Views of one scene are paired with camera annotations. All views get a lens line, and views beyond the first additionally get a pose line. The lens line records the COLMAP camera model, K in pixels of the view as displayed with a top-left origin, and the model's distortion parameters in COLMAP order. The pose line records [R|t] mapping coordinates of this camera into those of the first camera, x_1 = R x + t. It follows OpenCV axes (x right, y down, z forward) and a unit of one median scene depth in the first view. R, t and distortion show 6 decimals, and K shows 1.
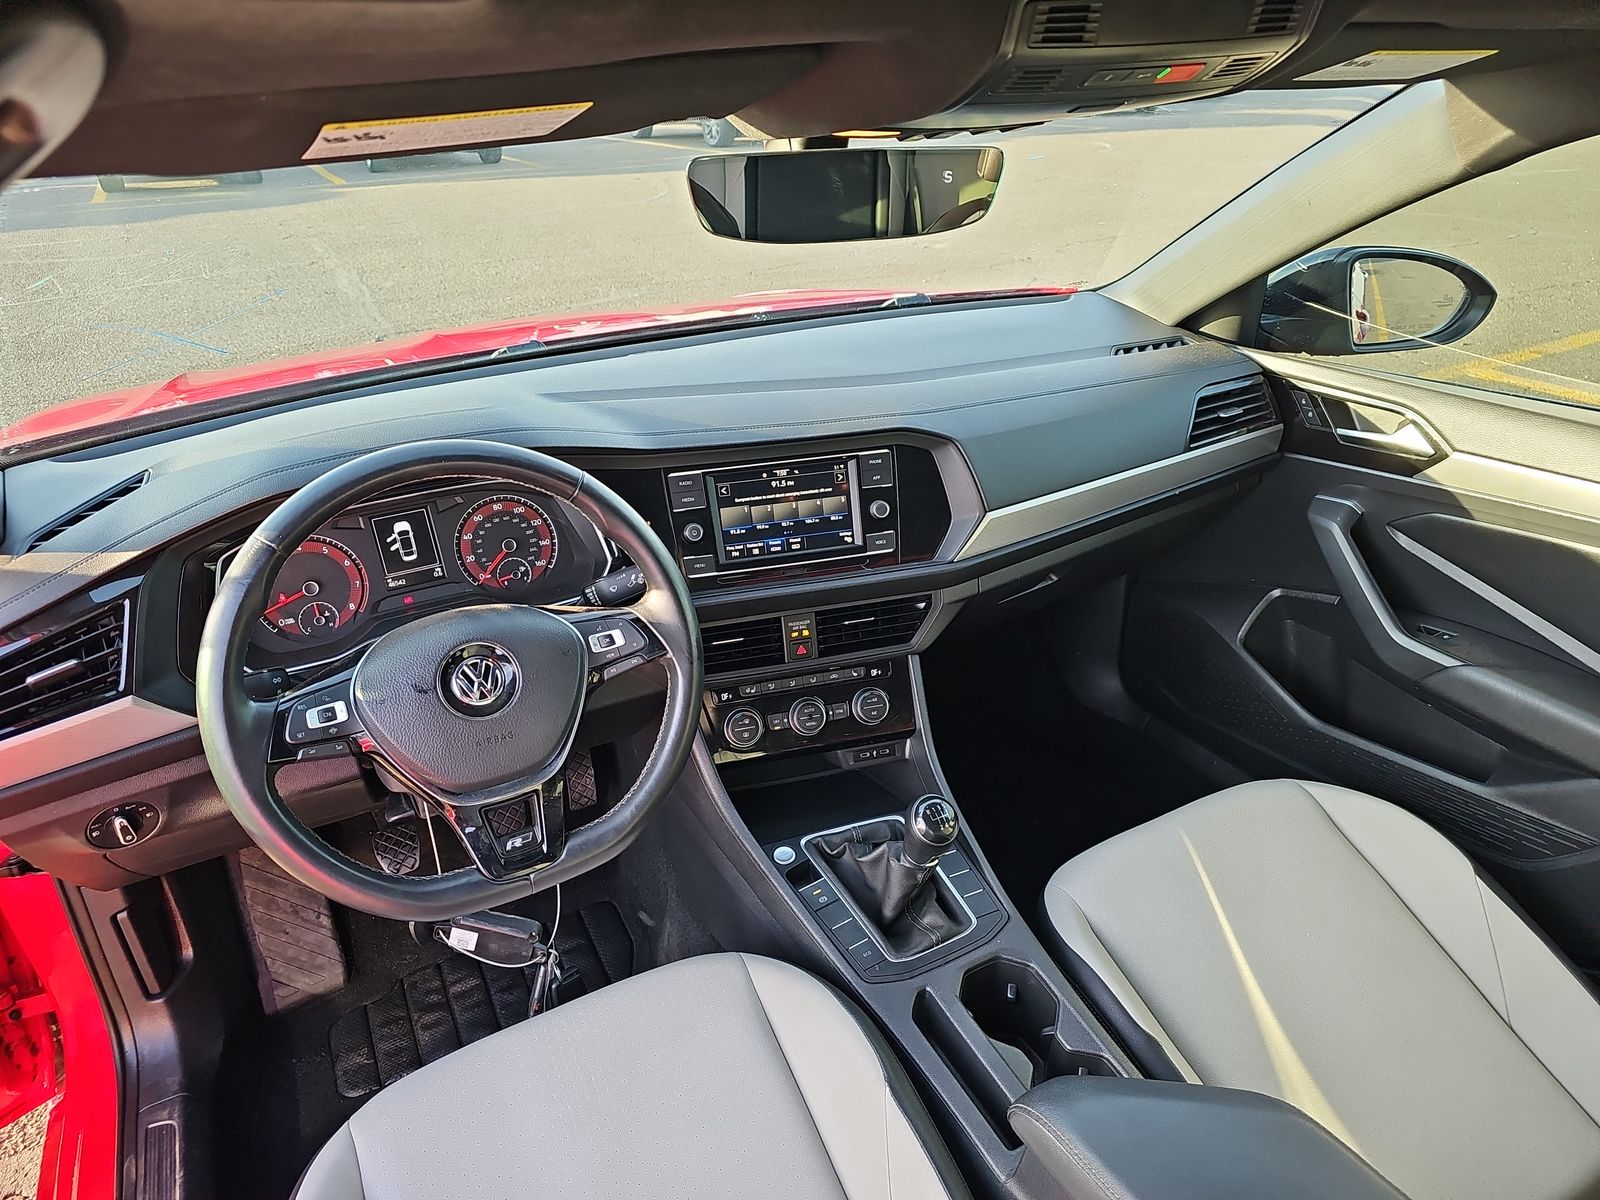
lens RADIAL K [[1053.3, 0, 820.8], [0, 1053.3, 600.0], [0, 0, 1]] dist [0.064812, -0.075085]
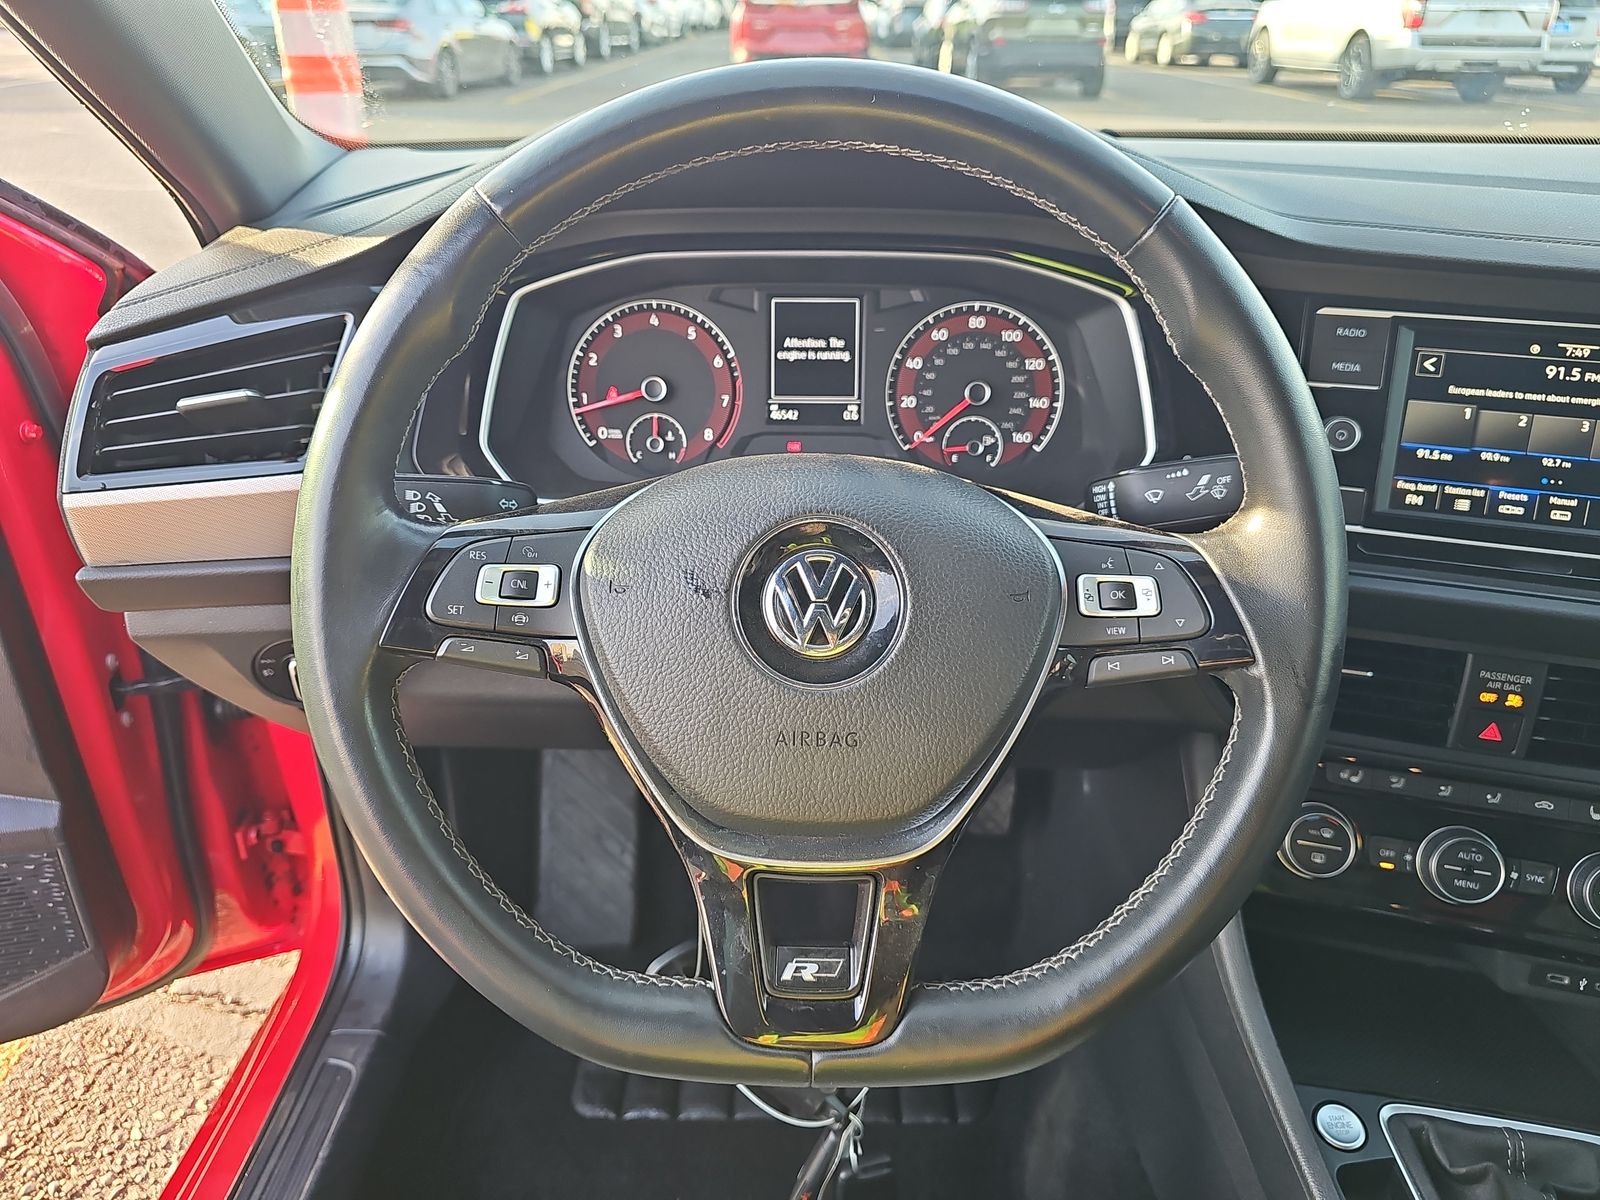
lens RADIAL K [[1072.1, 0, 797.6], [0, 1072.1, 579.2], [0, 0, 1]] dist [0.002406, -0.002069]
pose [[0.864979, 0.258549, -0.430074, -0.106714], [-0.254262, 0.964701, 0.068573, 0.029246], [0.432622, 0.050037, 0.900186, 0.452432]]
